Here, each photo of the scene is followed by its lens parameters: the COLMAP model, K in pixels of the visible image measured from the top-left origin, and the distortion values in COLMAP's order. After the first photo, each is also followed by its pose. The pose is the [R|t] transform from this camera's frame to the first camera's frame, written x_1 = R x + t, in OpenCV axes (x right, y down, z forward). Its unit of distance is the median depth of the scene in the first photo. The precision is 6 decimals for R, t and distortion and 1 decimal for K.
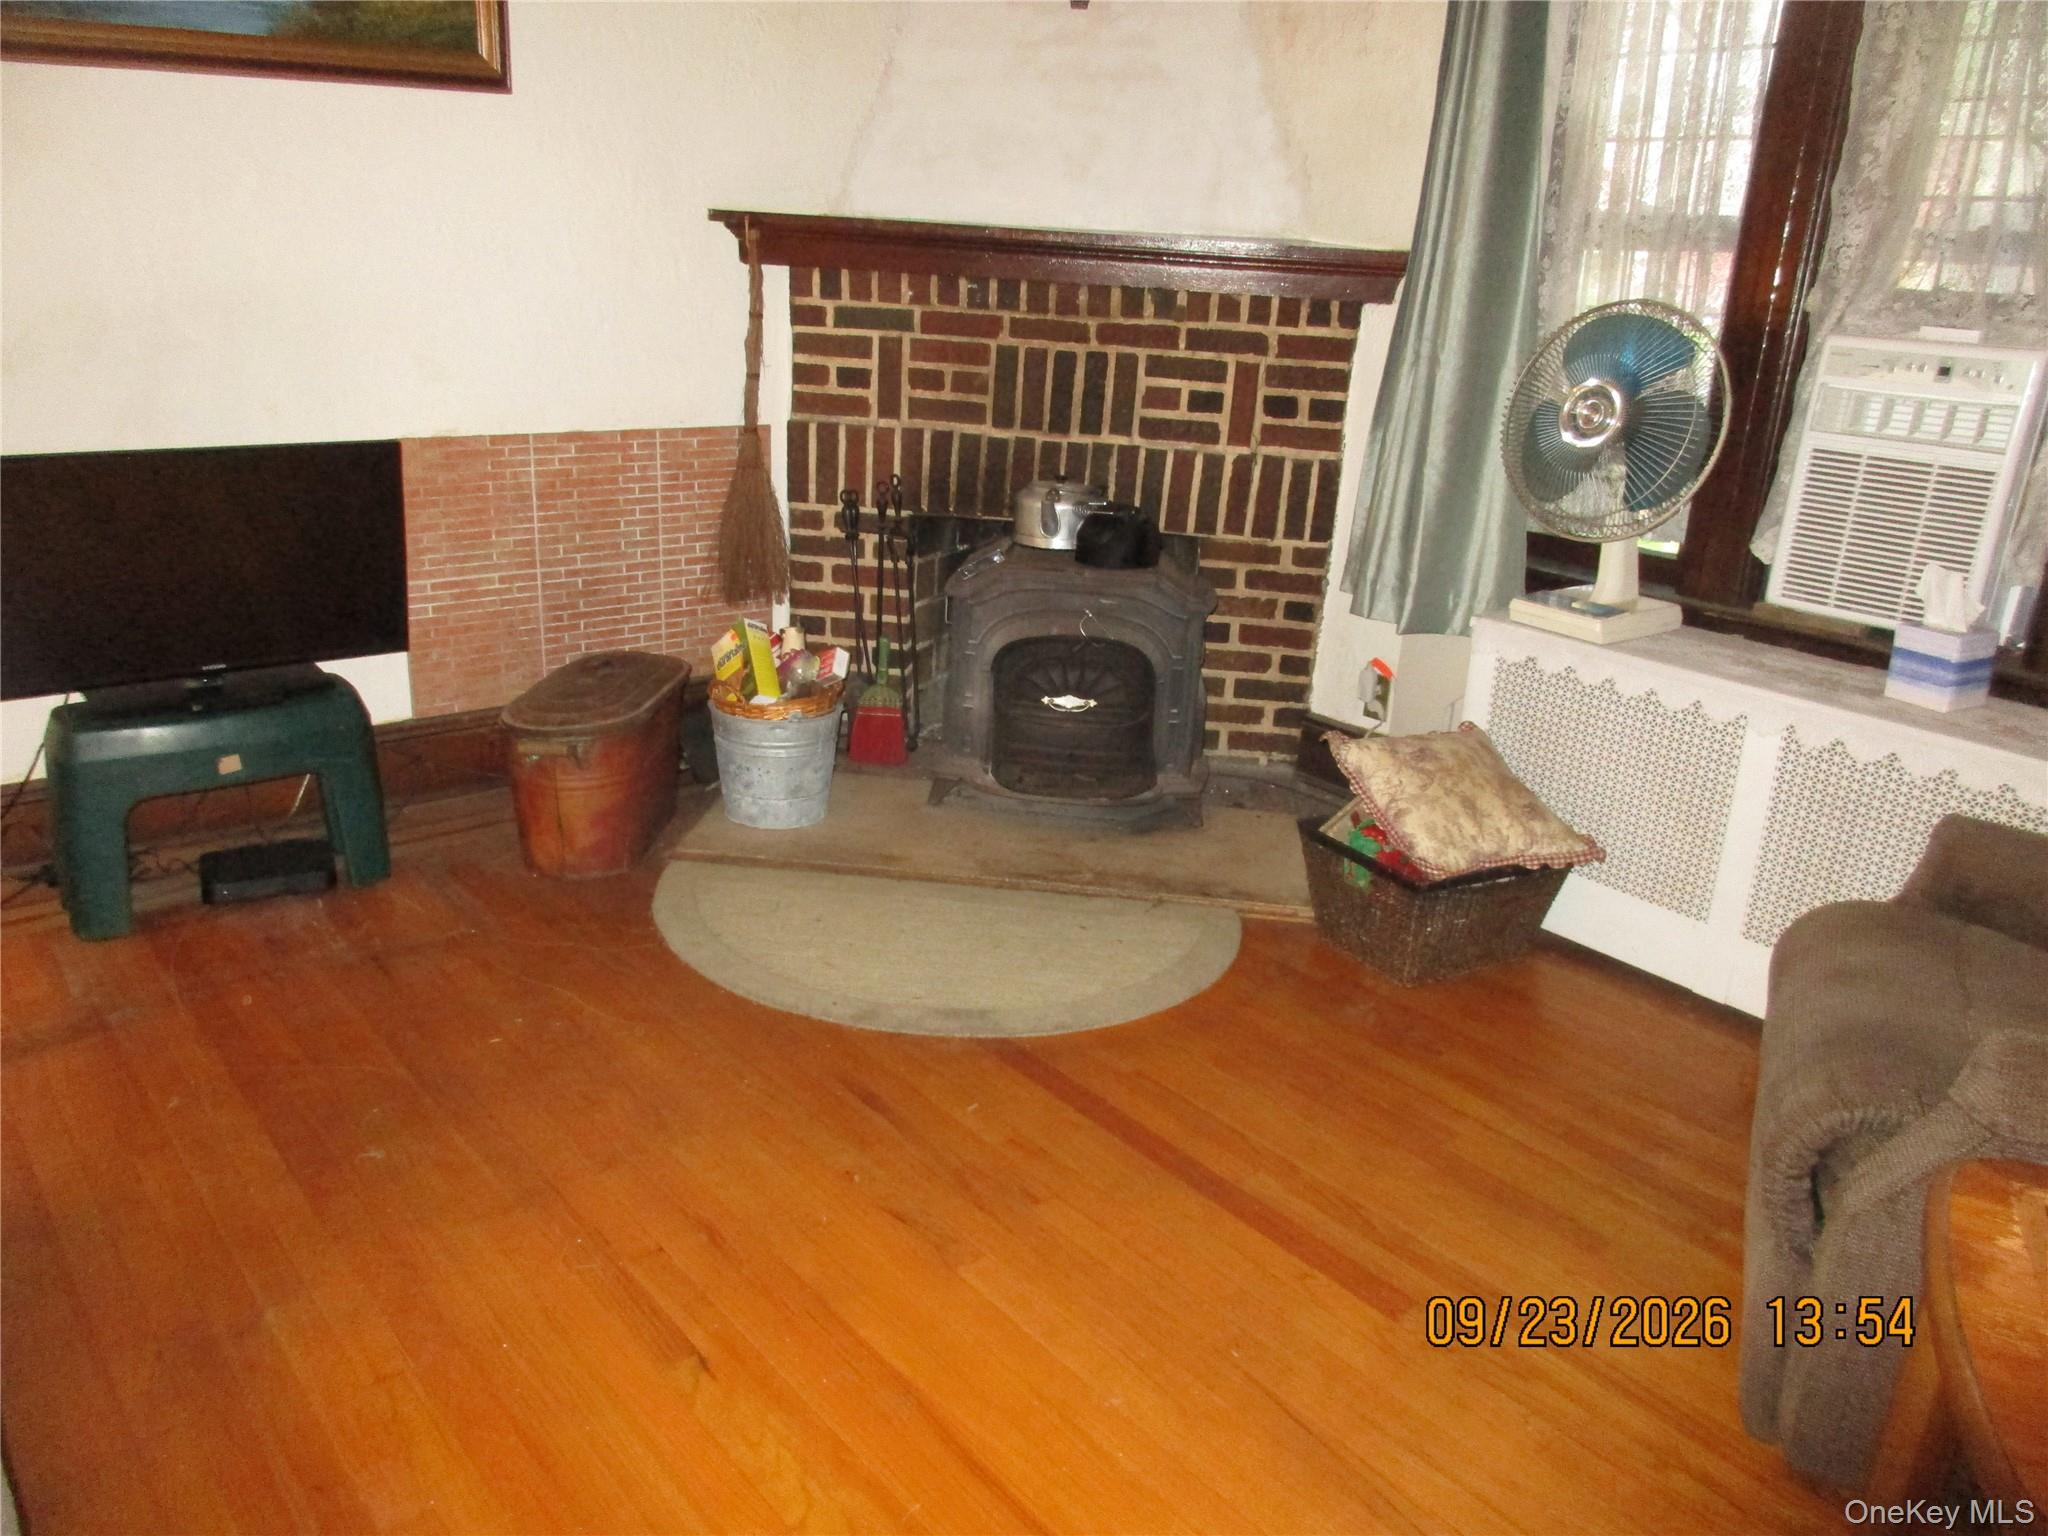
lens RADIAL K [[1517.4, 0, 1017.1], [0, 1517.4, 759.7], [0, 0, 1]] dist [-0.006555, -0.000457]
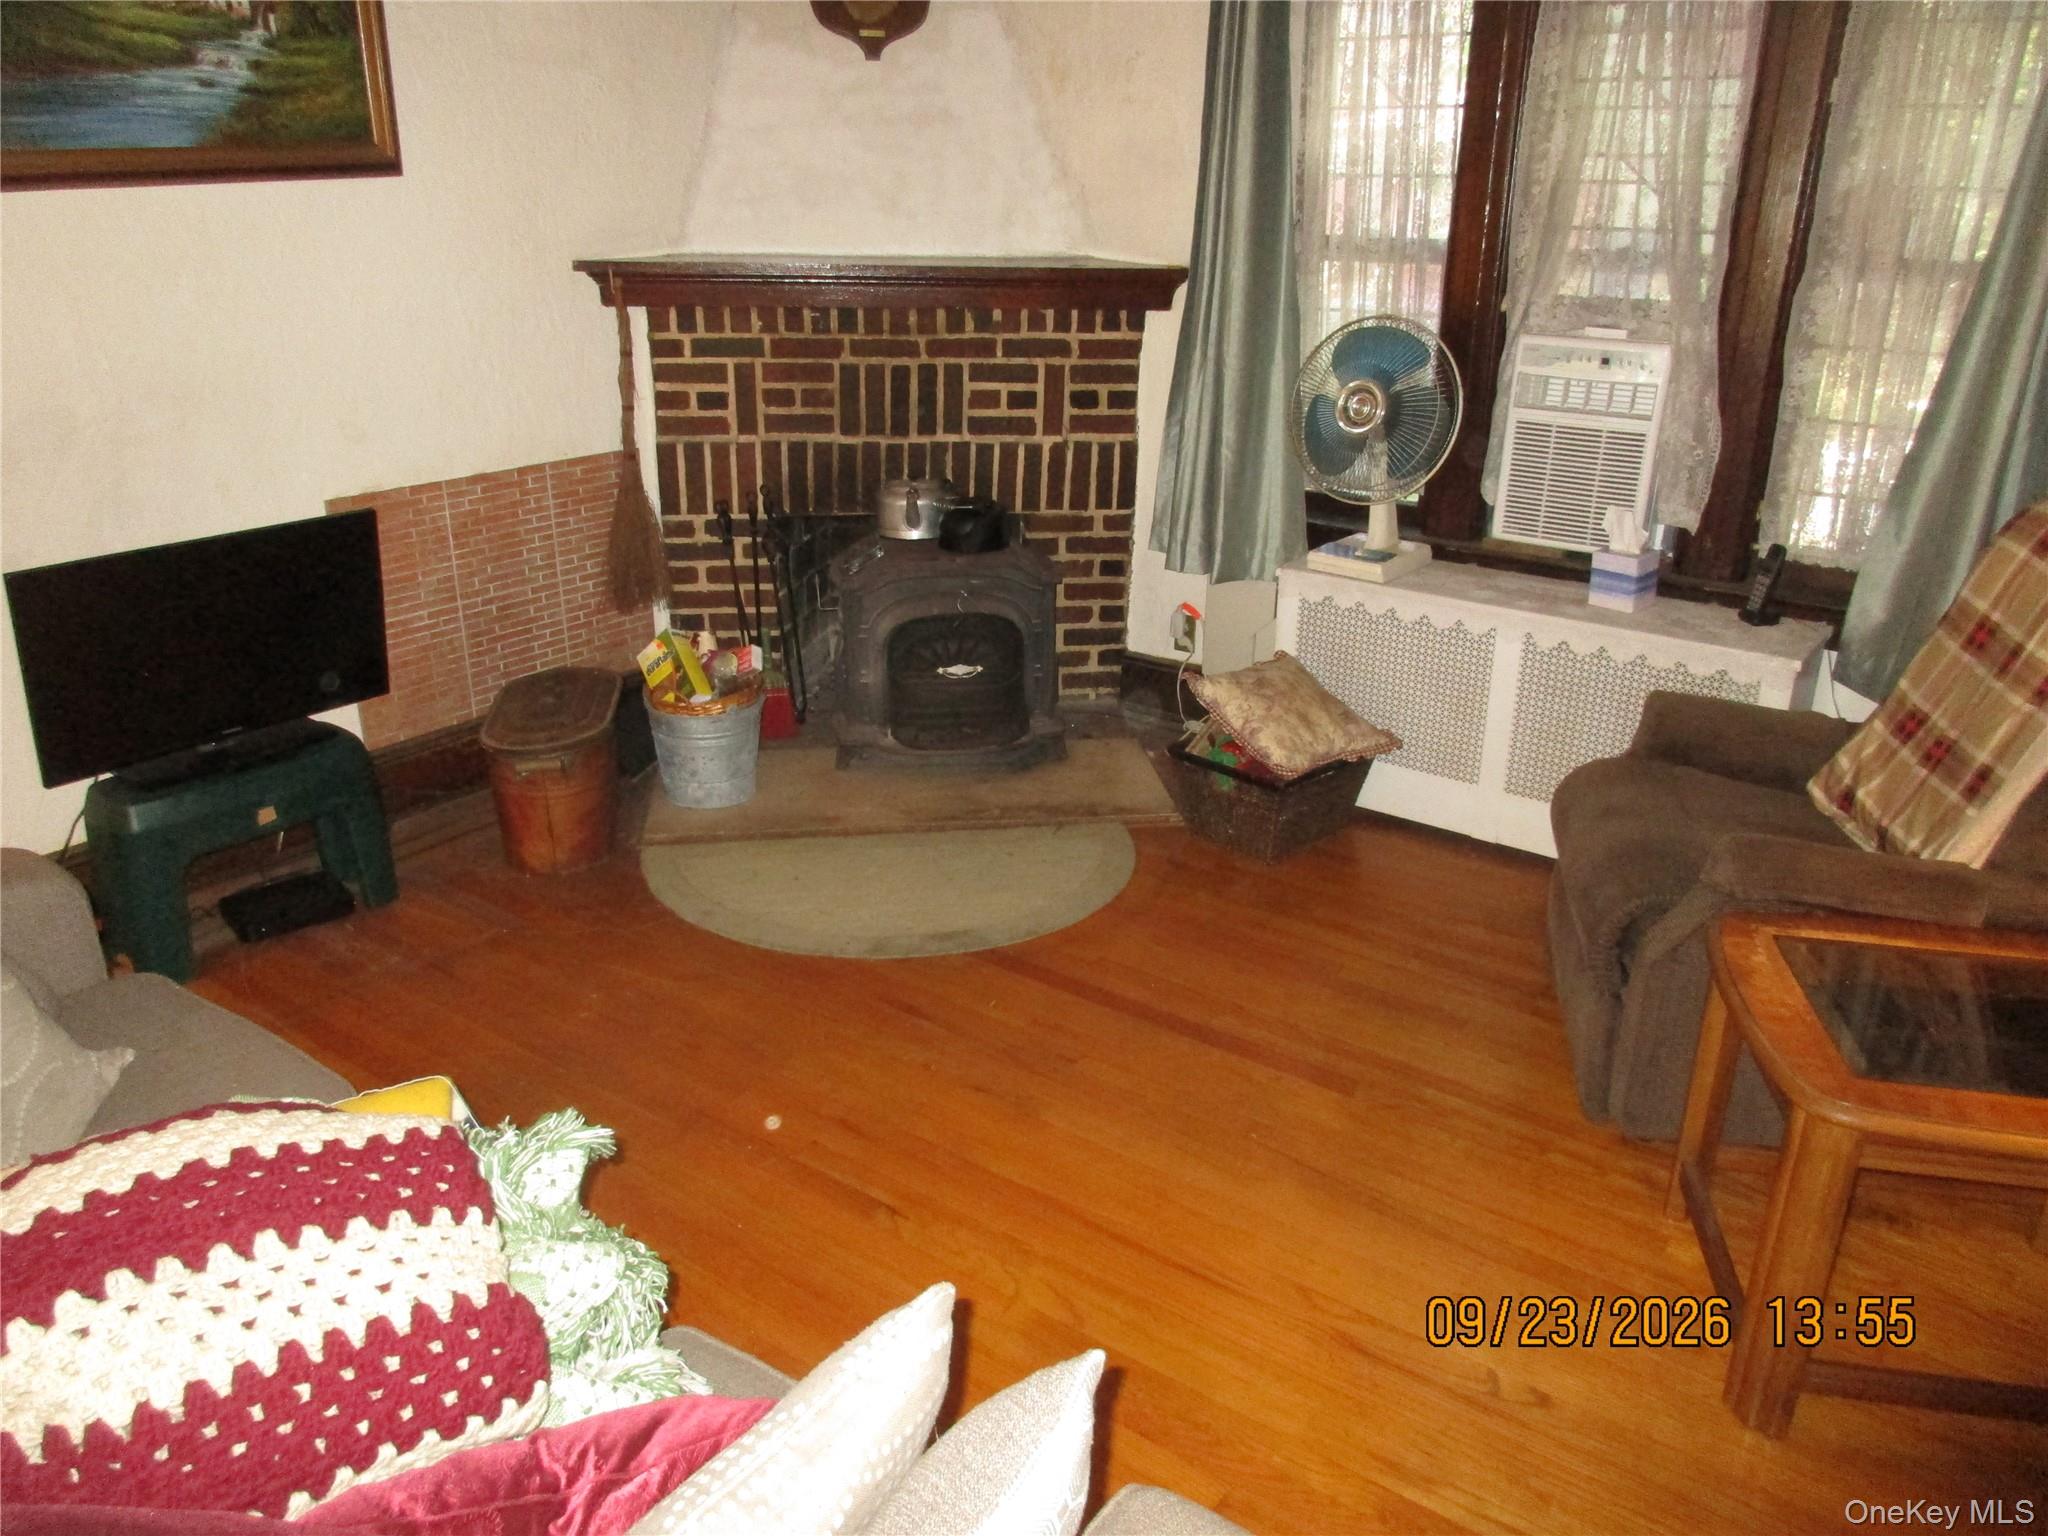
lens RADIAL K [[1517.4, 0, 1017.1], [0, 1517.4, 759.7], [0, 0, 1]] dist [-0.006555, -0.000457]
pose [[0.968851, -0.126268, 0.213035, -0.165933], [0.114800, 0.991232, 0.065420, -0.036449], [-0.219428, -0.038925, 0.974852, -0.159045]]
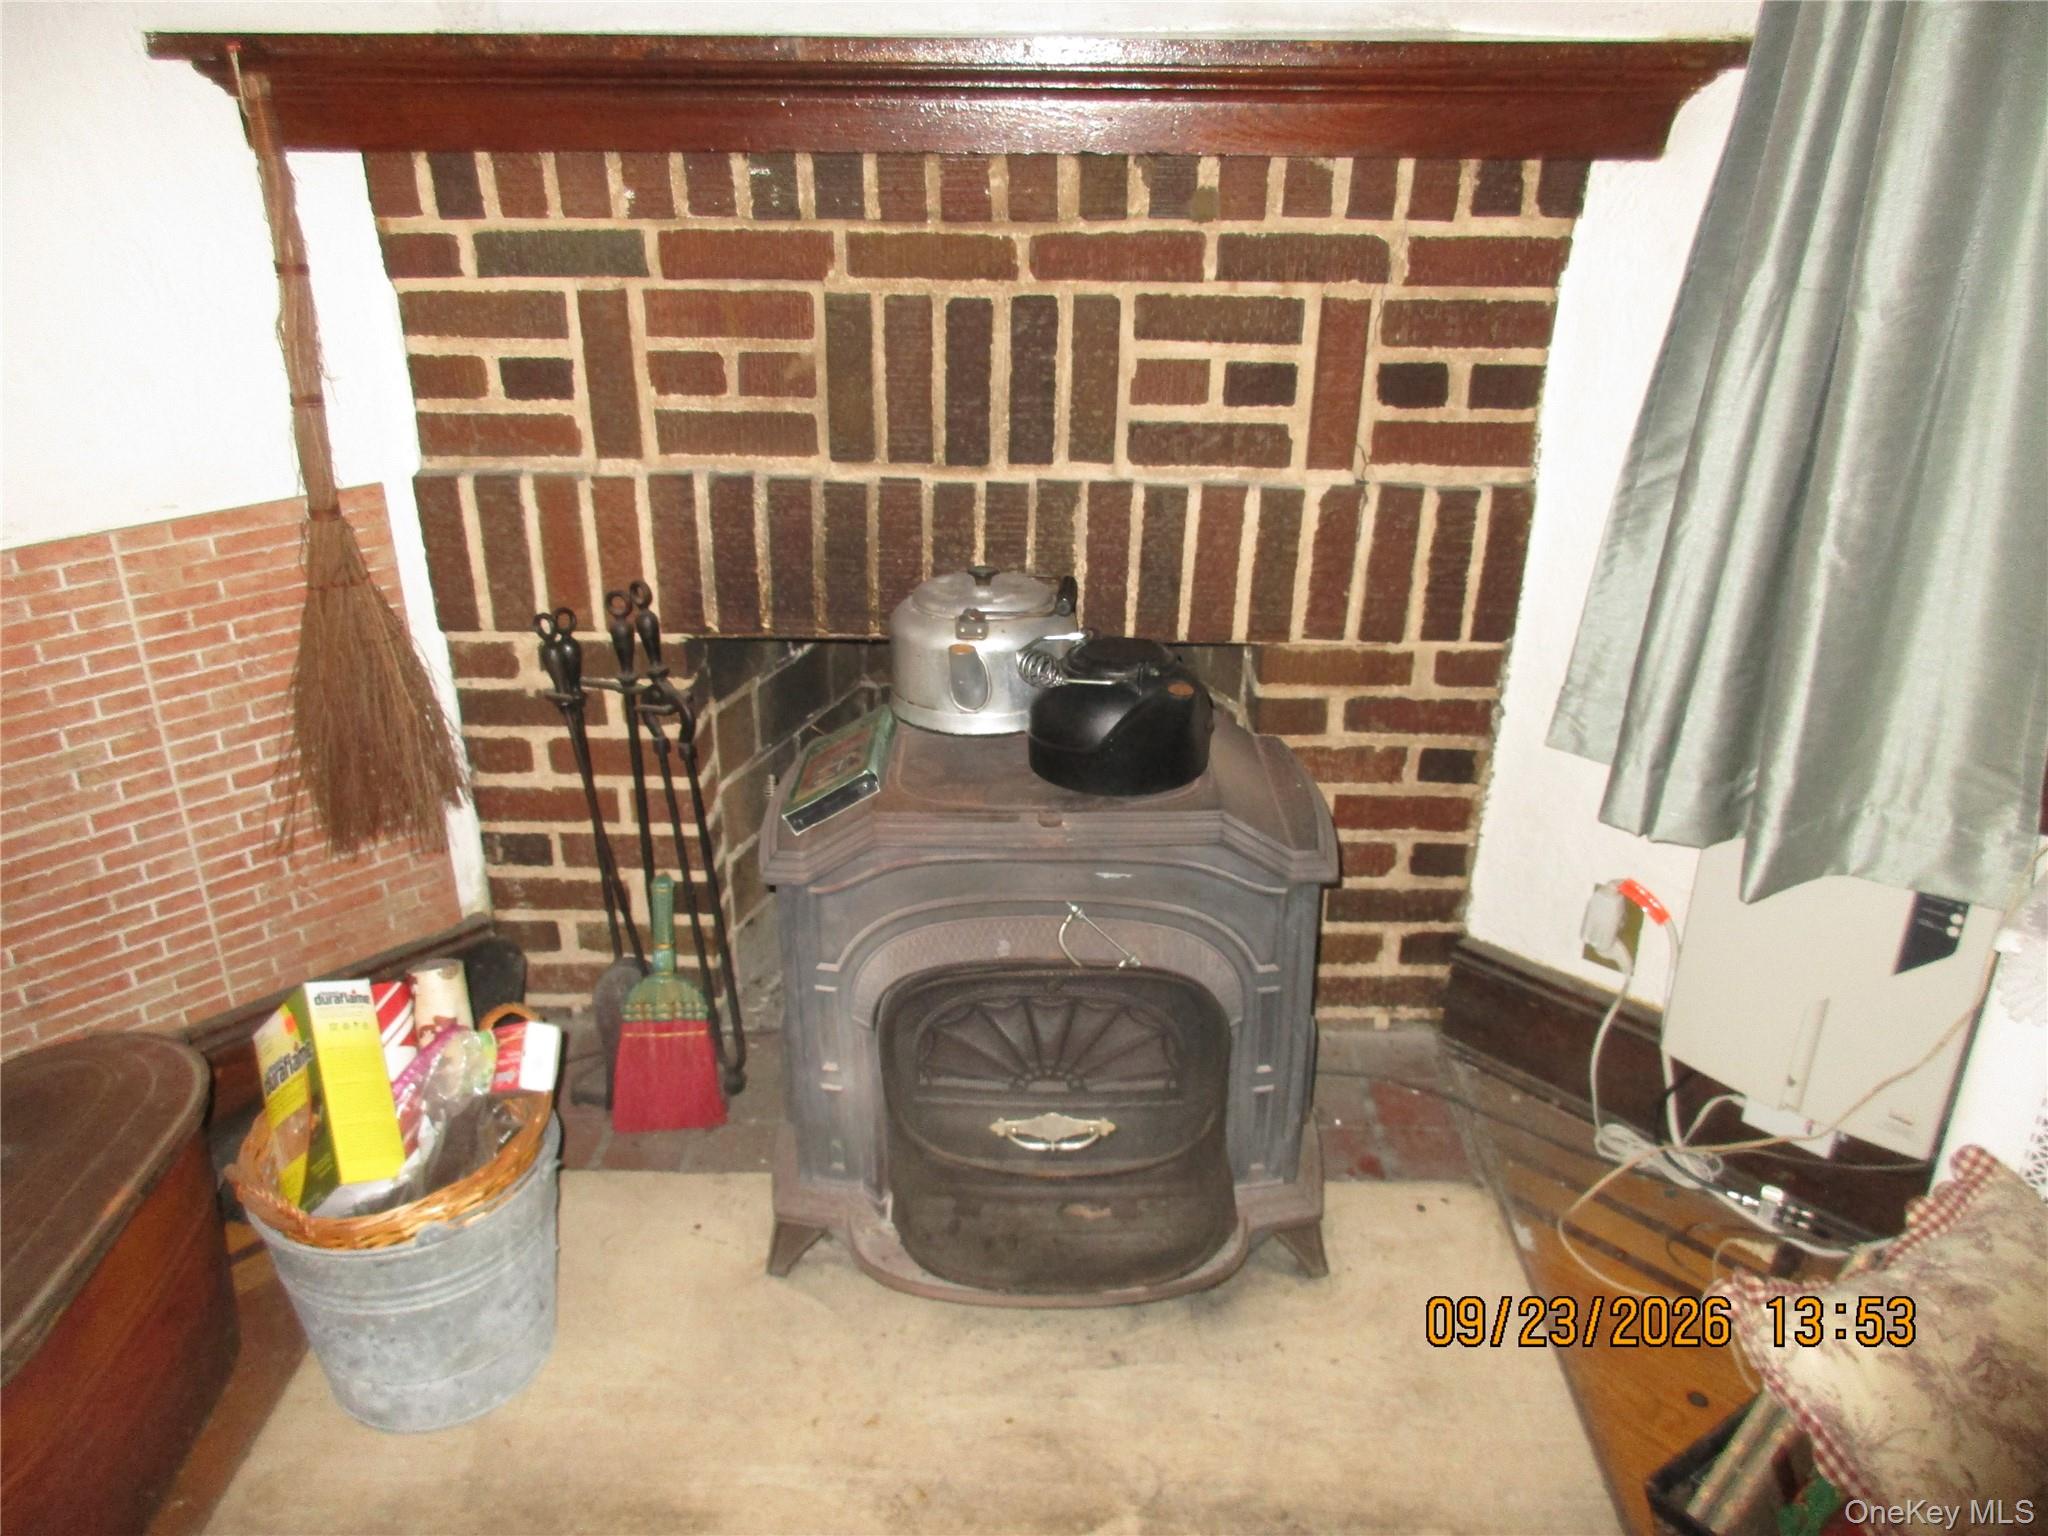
lens RADIAL K [[1517.4, 0, 1017.1], [0, 1517.4, 759.7], [0, 0, 1]] dist [-0.006555, -0.000457]
pose [[0.994208, -0.086623, 0.063610, 0.003947], [0.079784, 0.991460, 0.103154, -0.172441], [-0.072002, -0.097481, 0.992629, 0.506428]]
